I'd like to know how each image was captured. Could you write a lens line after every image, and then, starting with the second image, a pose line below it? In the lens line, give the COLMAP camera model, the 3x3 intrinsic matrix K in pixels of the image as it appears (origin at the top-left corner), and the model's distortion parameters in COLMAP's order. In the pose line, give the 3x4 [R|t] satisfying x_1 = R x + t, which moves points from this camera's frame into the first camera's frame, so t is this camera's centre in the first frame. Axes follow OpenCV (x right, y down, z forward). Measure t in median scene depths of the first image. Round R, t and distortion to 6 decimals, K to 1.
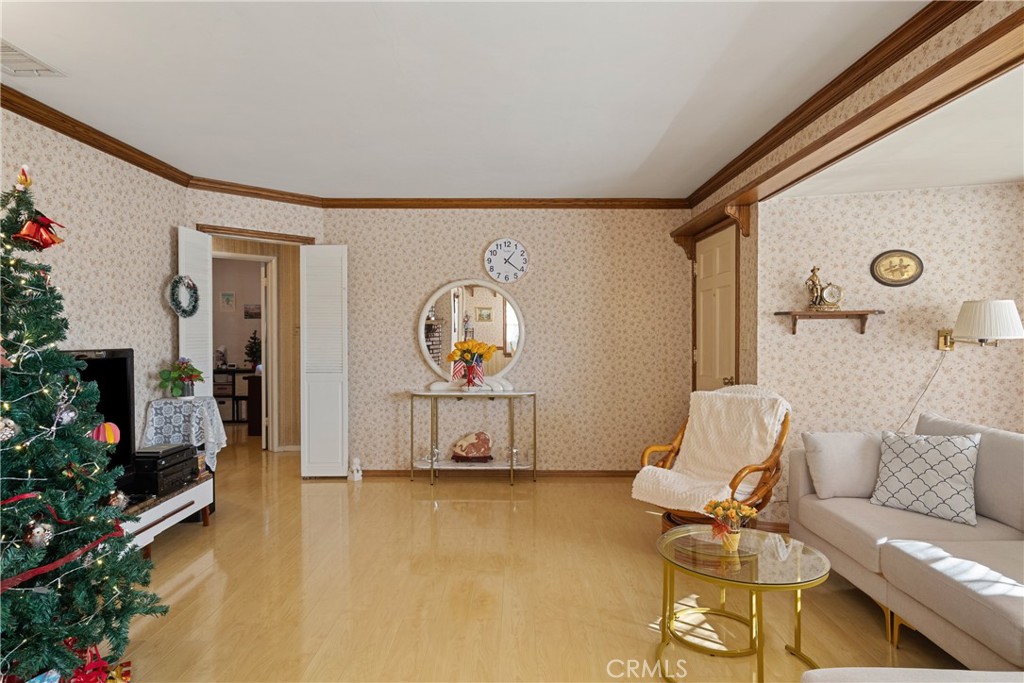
lens RADIAL K [[593.9, 0, 511.6], [0, 593.9, 337.9], [0, 0, 1]] dist [0.004870, 0.004599]
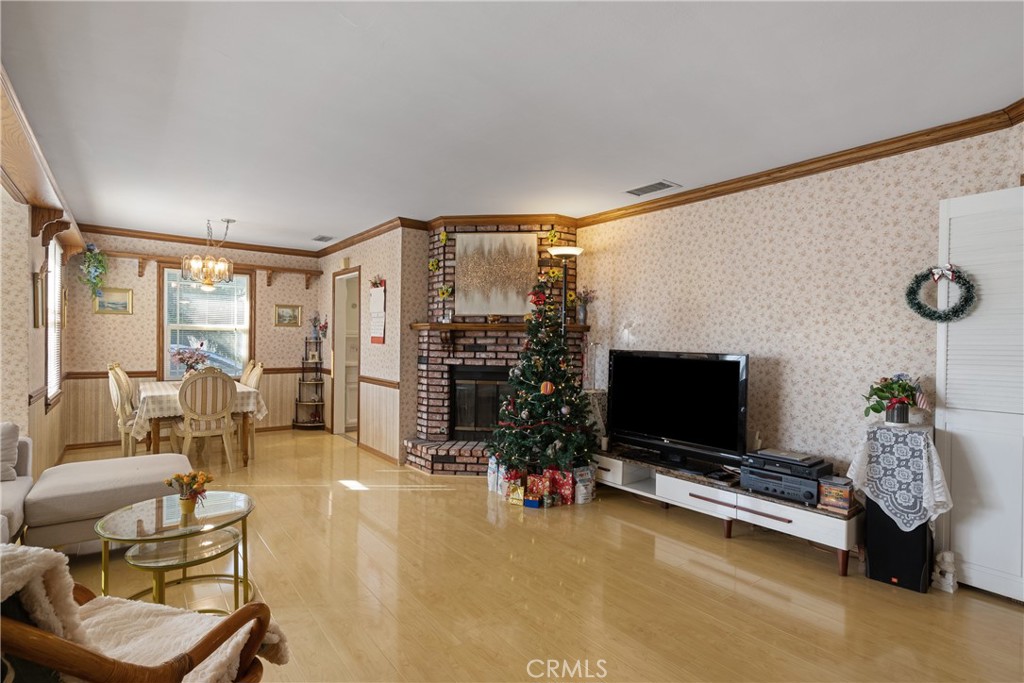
lens RADIAL K [[509.7, 0, 516.6], [0, 509.7, 343.4], [0, 0, 1]] dist [-0.004085, 0.000069]
pose [[-0.782852, -0.006025, -0.622178, 0.219767], [-0.017743, 0.999763, 0.012643, -0.005417], [0.621954, 0.020937, -0.782774, 0.981738]]
